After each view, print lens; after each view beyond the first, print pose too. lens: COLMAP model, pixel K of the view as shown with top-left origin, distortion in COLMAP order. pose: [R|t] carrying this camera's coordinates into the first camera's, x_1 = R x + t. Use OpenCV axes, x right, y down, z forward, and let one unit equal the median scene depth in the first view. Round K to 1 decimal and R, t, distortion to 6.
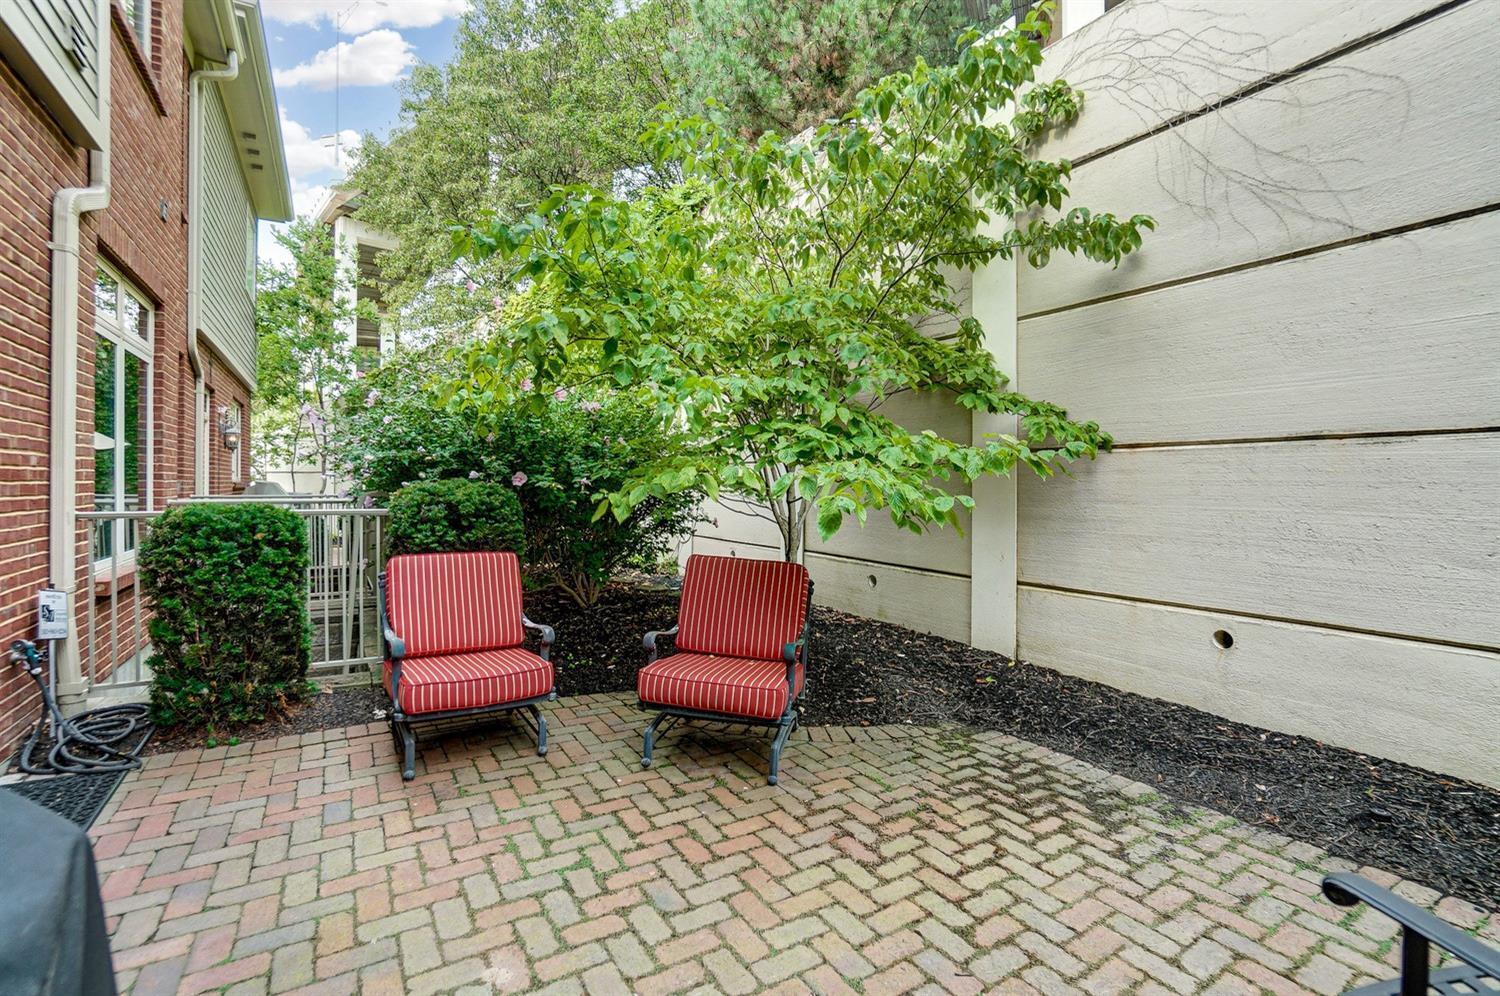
lens RADIAL K [[667.7, 0, 743.6], [0, 667.7, 484.3], [0, 0, 1]] dist [-0.070660, 0.026434]
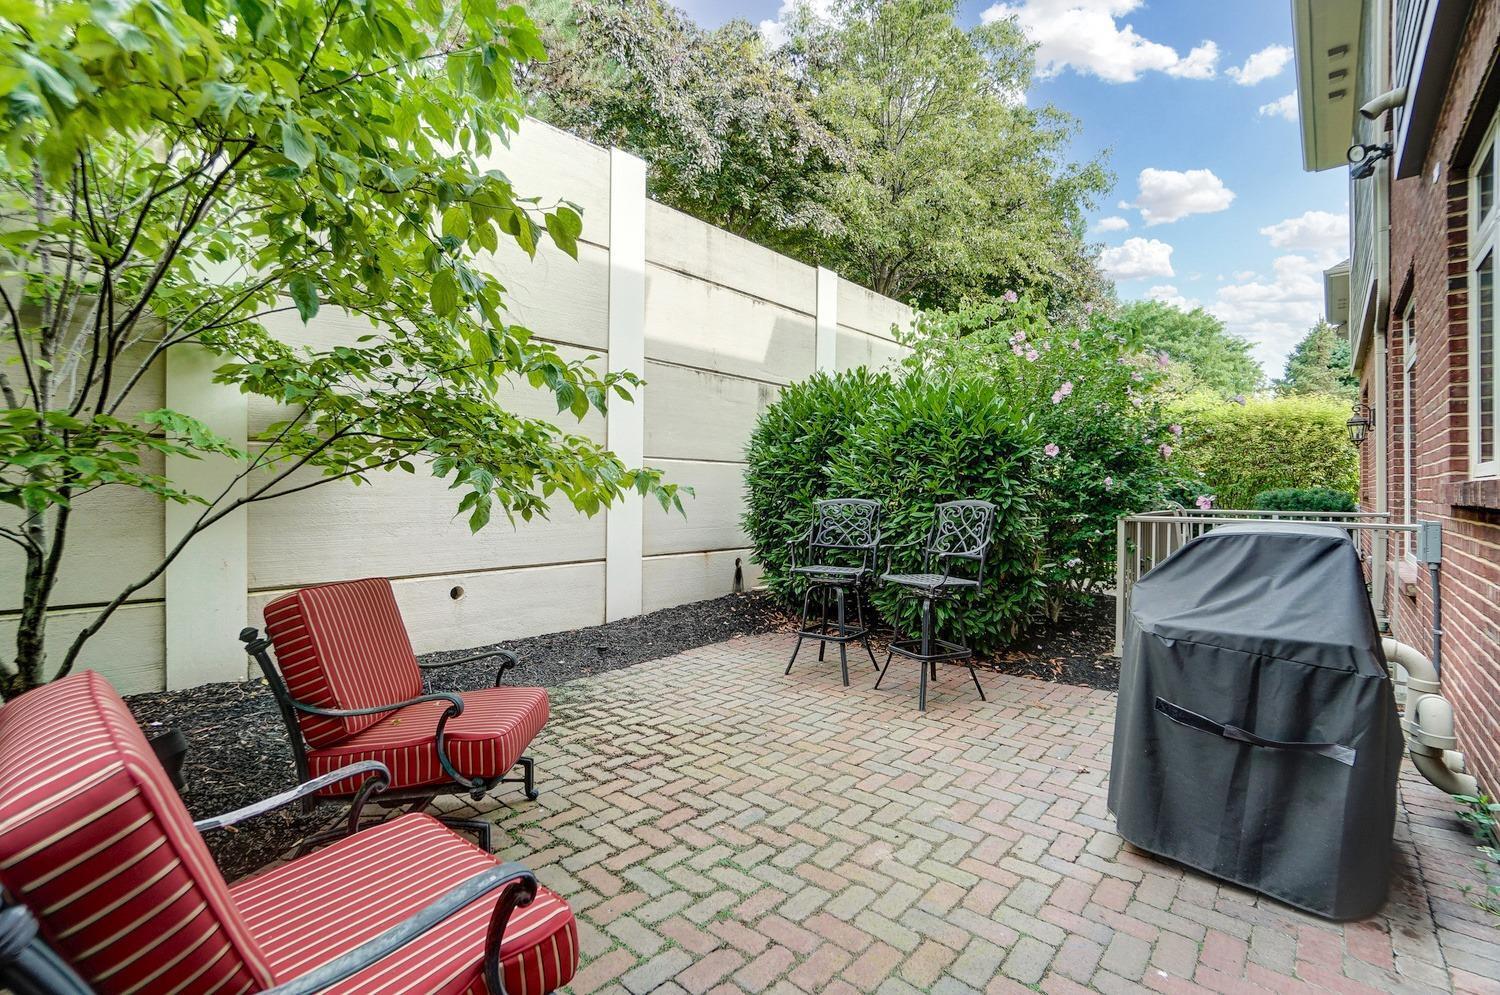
lens RADIAL K [[667.7, 0, 743.6], [0, 667.7, 483.8], [0, 0, 1]] dist [-0.070660, 0.026434]
pose [[-0.271431, -0.000791, 0.962458, -1.108464], [-0.009057, 0.999957, -0.001732, 0.007443], [-0.962415, -0.009187, -0.271426, 1.146720]]
